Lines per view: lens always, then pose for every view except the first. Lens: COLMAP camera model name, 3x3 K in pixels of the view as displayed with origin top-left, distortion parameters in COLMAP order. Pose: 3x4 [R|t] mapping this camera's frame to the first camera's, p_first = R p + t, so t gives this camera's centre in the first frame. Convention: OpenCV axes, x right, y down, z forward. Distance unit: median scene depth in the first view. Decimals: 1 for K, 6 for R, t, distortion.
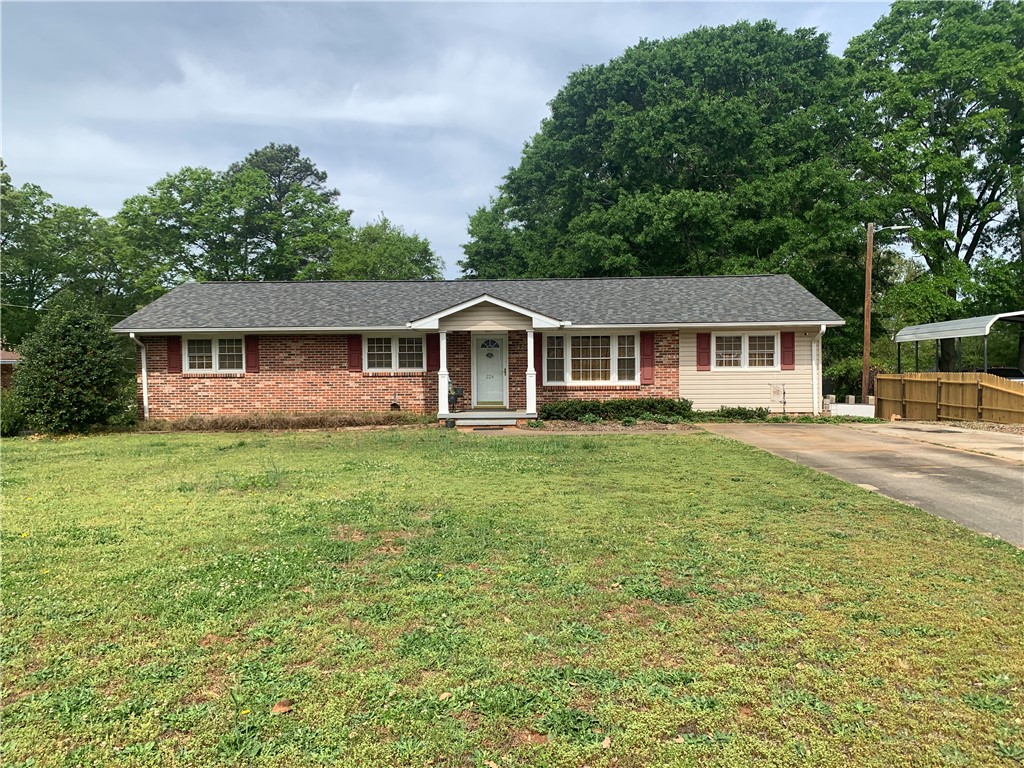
lens RADIAL K [[792.9, 0, 514.7], [0, 792.9, 379.0], [0, 0, 1]] dist [0.034328, 0.000381]
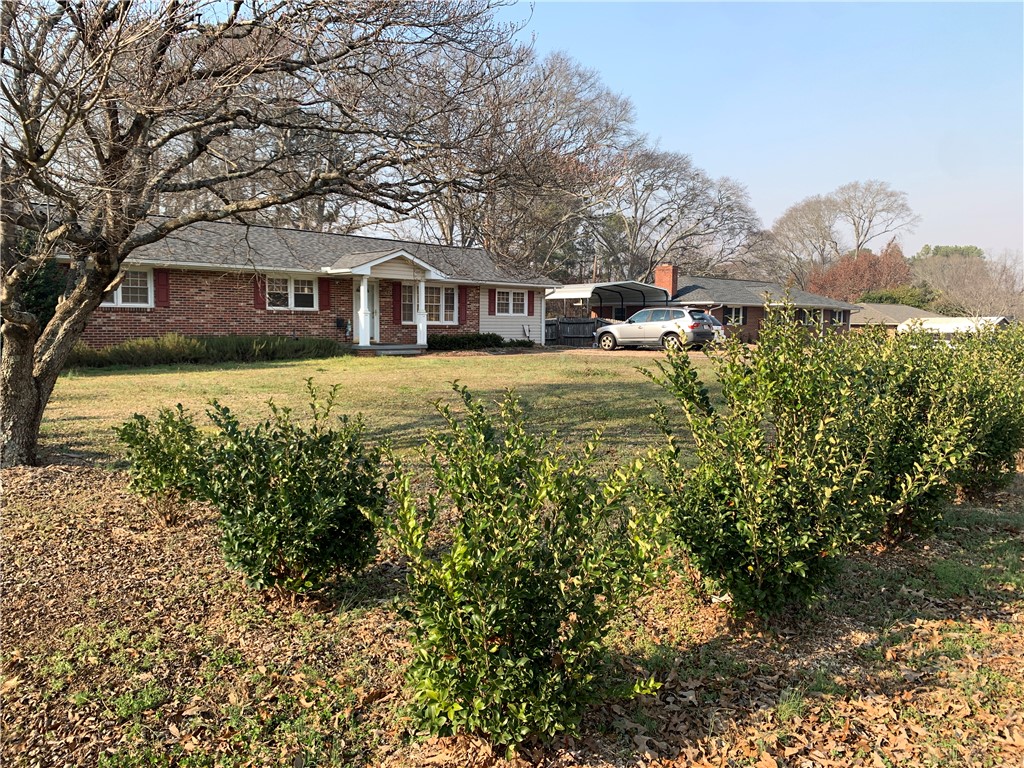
lens RADIAL K [[792.9, 0, 514.7], [0, 792.9, 379.0], [0, 0, 1]] dist [0.034328, 0.000381]
pose [[0.648530, -0.040125, 0.760130, -0.802257], [-0.000193, 0.998601, 0.052878, 0.028289], [-0.761189, -0.034440, 0.647615, 0.037240]]
